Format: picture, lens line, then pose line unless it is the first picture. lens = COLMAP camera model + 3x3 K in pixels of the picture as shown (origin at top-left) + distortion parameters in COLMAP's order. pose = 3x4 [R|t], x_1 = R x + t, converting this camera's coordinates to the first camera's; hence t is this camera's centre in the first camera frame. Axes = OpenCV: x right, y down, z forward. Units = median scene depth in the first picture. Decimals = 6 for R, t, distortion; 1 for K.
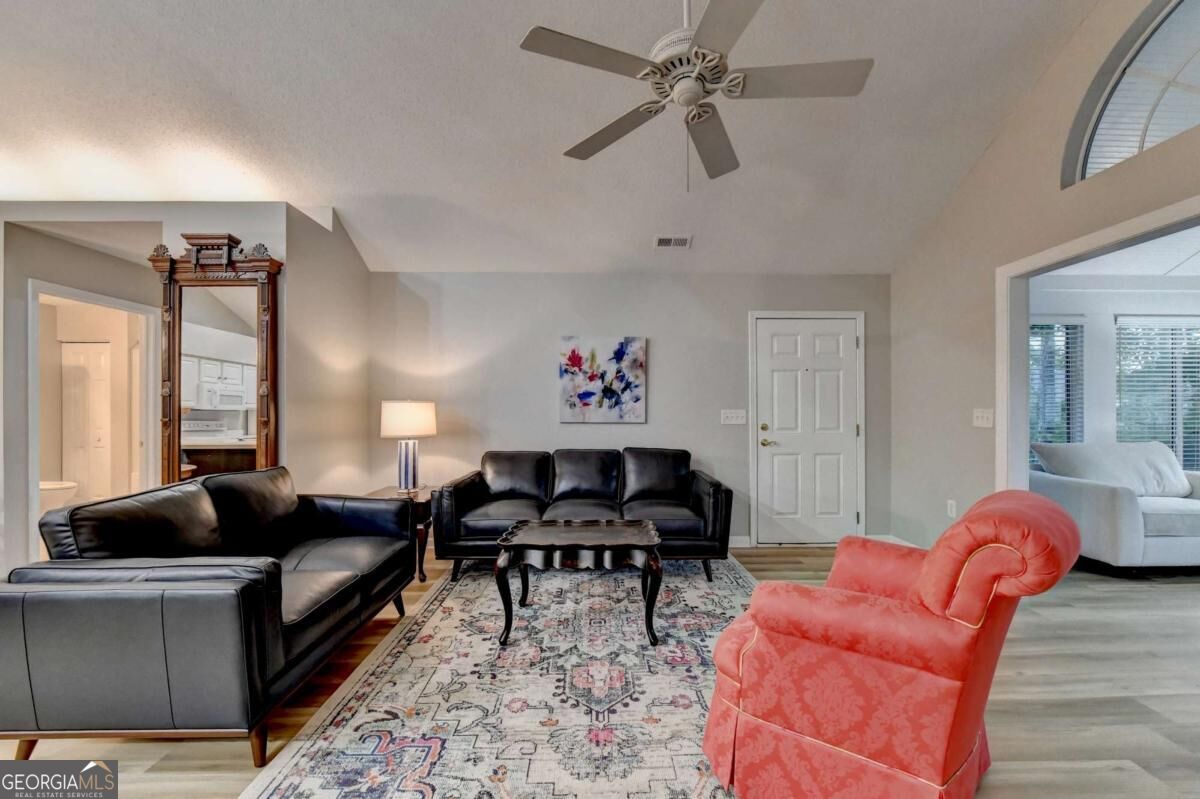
lens RADIAL K [[499.9, 0, 606.5], [0, 499.9, 412.7], [0, 0, 1]] dist [-0.001716, -0.000192]
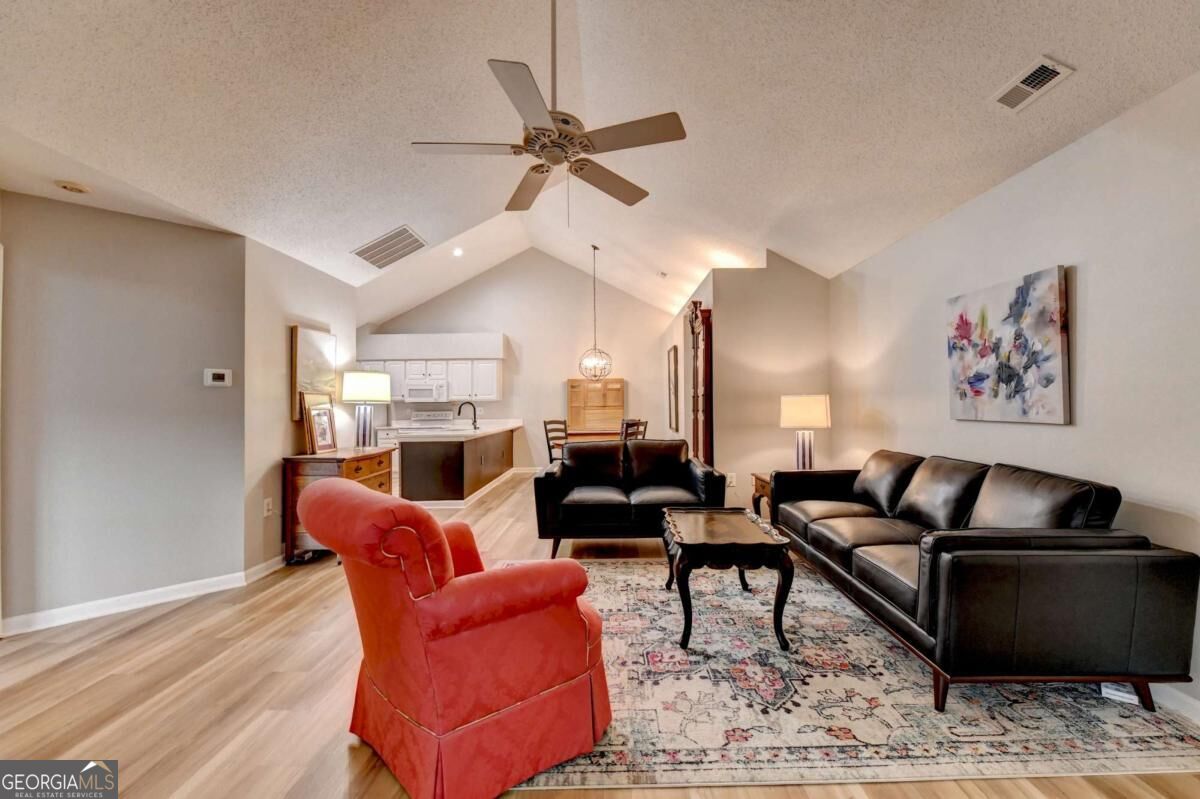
lens RADIAL K [[479.1, 0, 592.4], [0, 479.1, 401.2], [0, 0, 1]] dist [-0.002903, -0.000448]
pose [[-0.052179, -0.009240, -0.998595, 0.634540], [0.008211, 0.999919, -0.009681, -0.003966], [0.998604, -0.008705, -0.052099, 0.535304]]
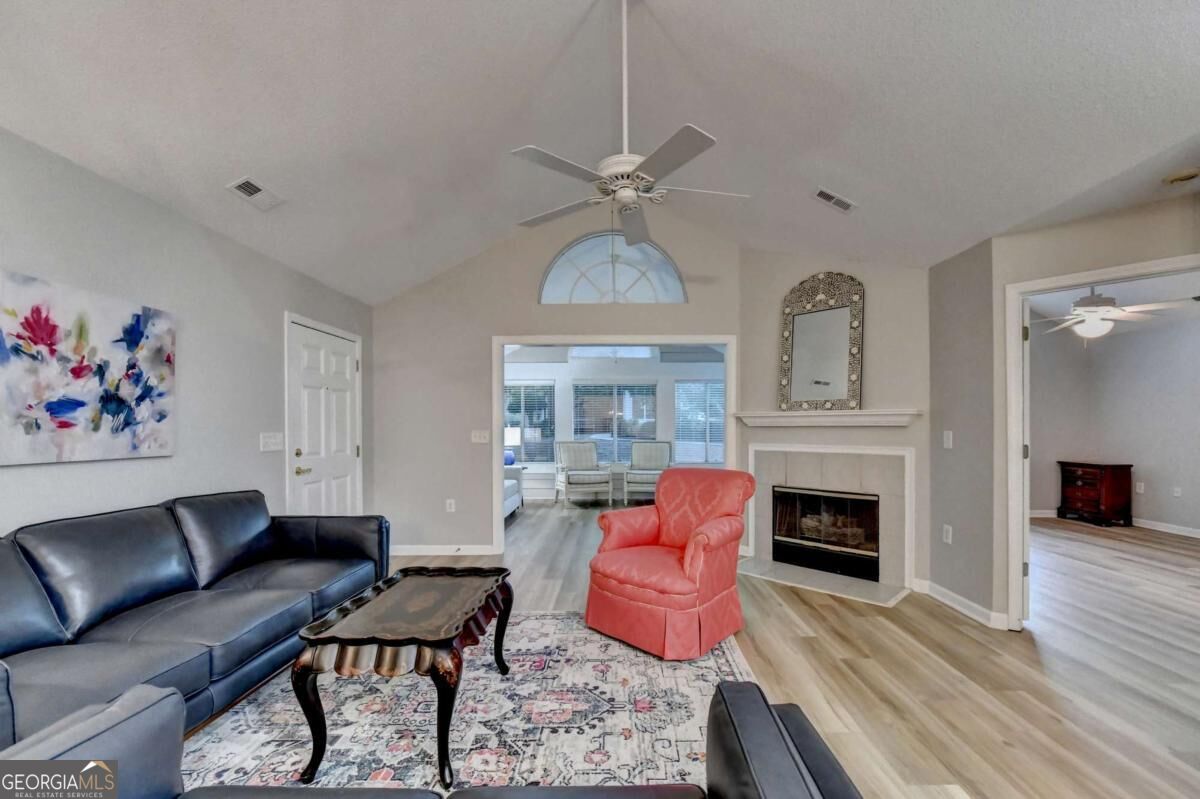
lens RADIAL K [[488.0, 0, 630.0], [0, 488.0, 430.0], [0, 0, 1]] dist [-0.001183, -0.002404]
pose [[-0.003588, -0.005685, 0.999977, -0.529100], [0.004425, 0.999974, 0.005701, -0.012028], [-0.999984, 0.004445, -0.003562, 0.461593]]
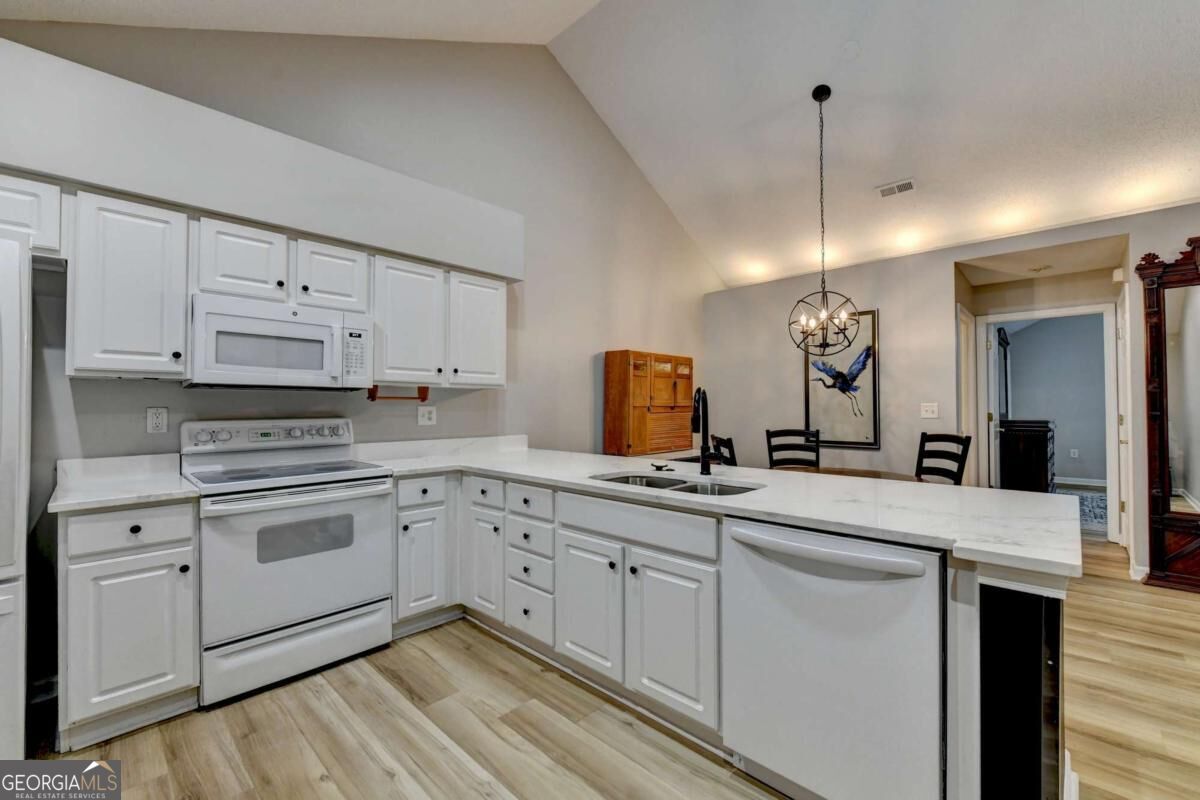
lens RADIAL K [[483.5, 0, 601.4], [0, 483.5, 398.9], [0, 0, 1]] dist [-0.002774, -0.000328]
pose [[0.711674, -0.011559, -0.702414, -0.735759], [0.000557, 0.999874, -0.015890, -0.000933], [0.702509, 0.010917, 0.711591, -0.432030]]
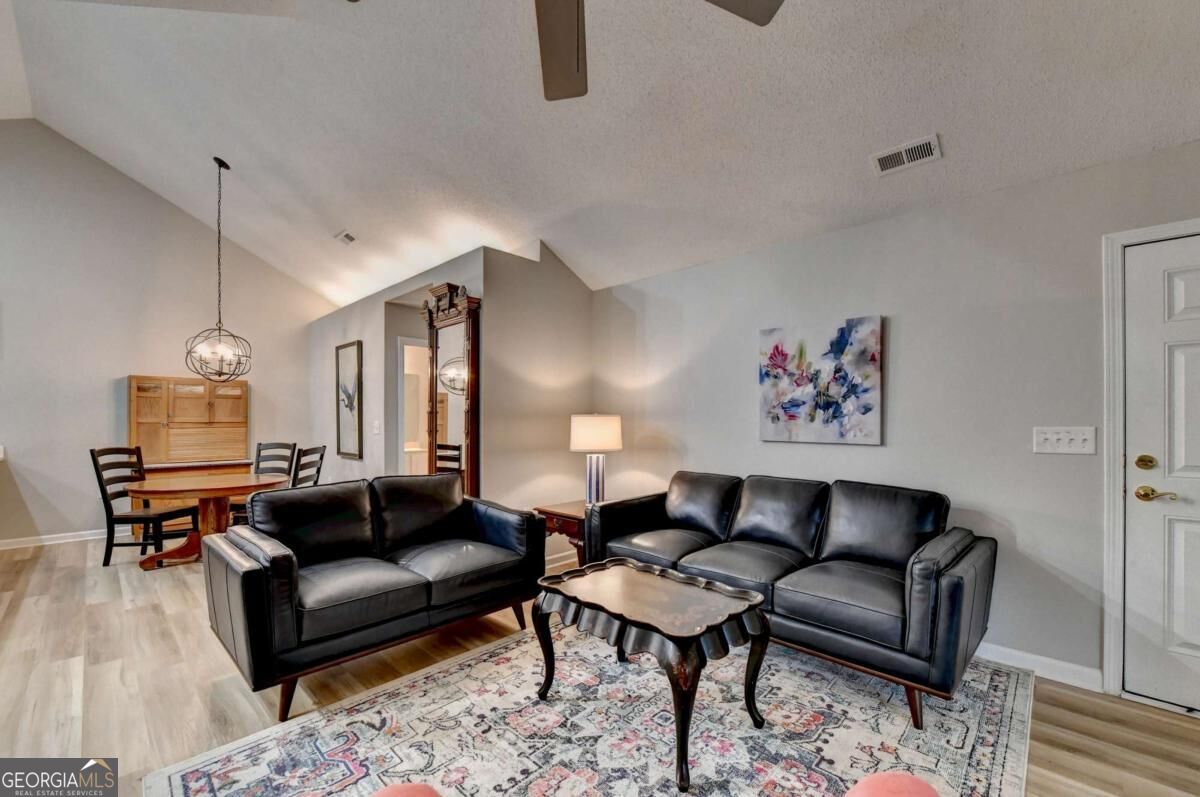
lens RADIAL K [[499.2, 0, 607.5], [0, 499.2, 422.6], [0, 0, 1]] dist [-0.005119, -0.000417]
pose [[0.709015, 0.005689, -0.705171, 0.294901], [-0.003631, 0.999984, 0.004416, -0.011252], [0.705184, -0.000570, 0.709024, 0.285908]]
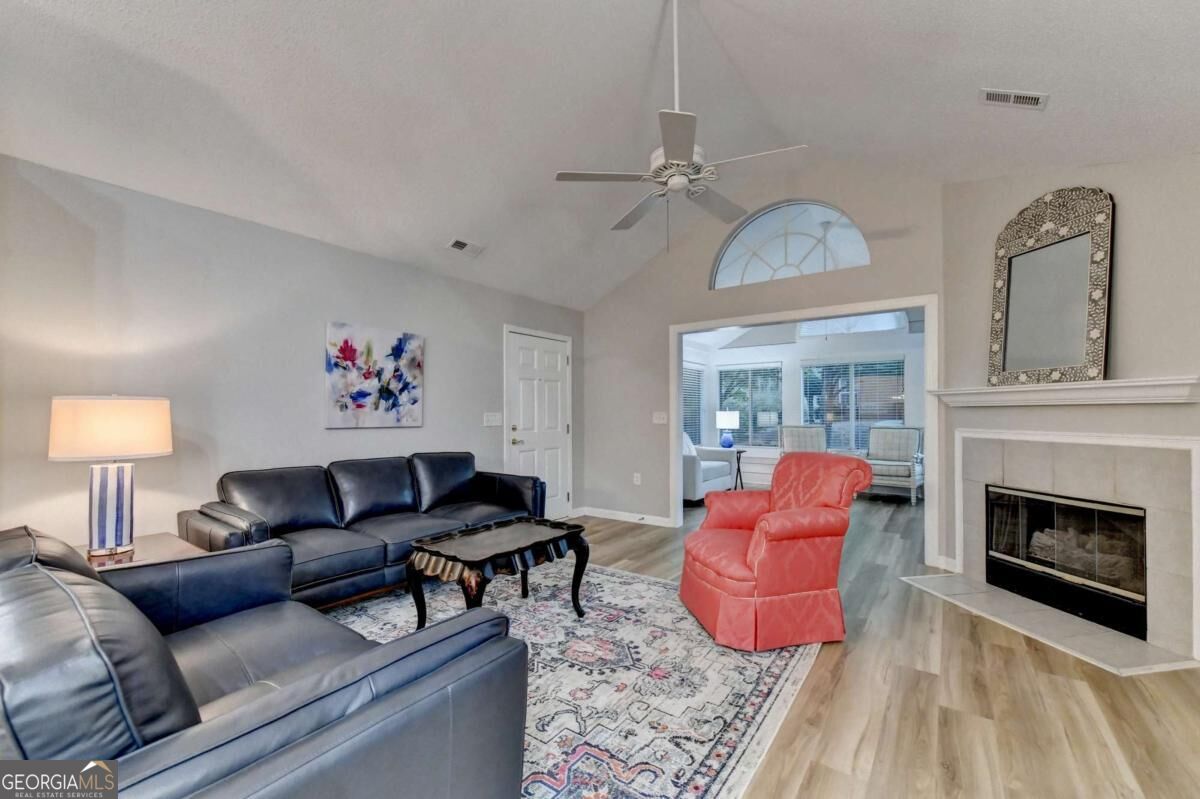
lens RADIAL K [[492.1, 0, 623.4], [0, 492.1, 408.1], [0, 0, 1]] dist [-0.007668, -0.000131]
pose [[0.571086, 0.008854, 0.820843, -0.480435], [0.003562, 0.999906, -0.013263, -0.000496], [-0.820883, 0.010498, 0.571000, 0.162976]]
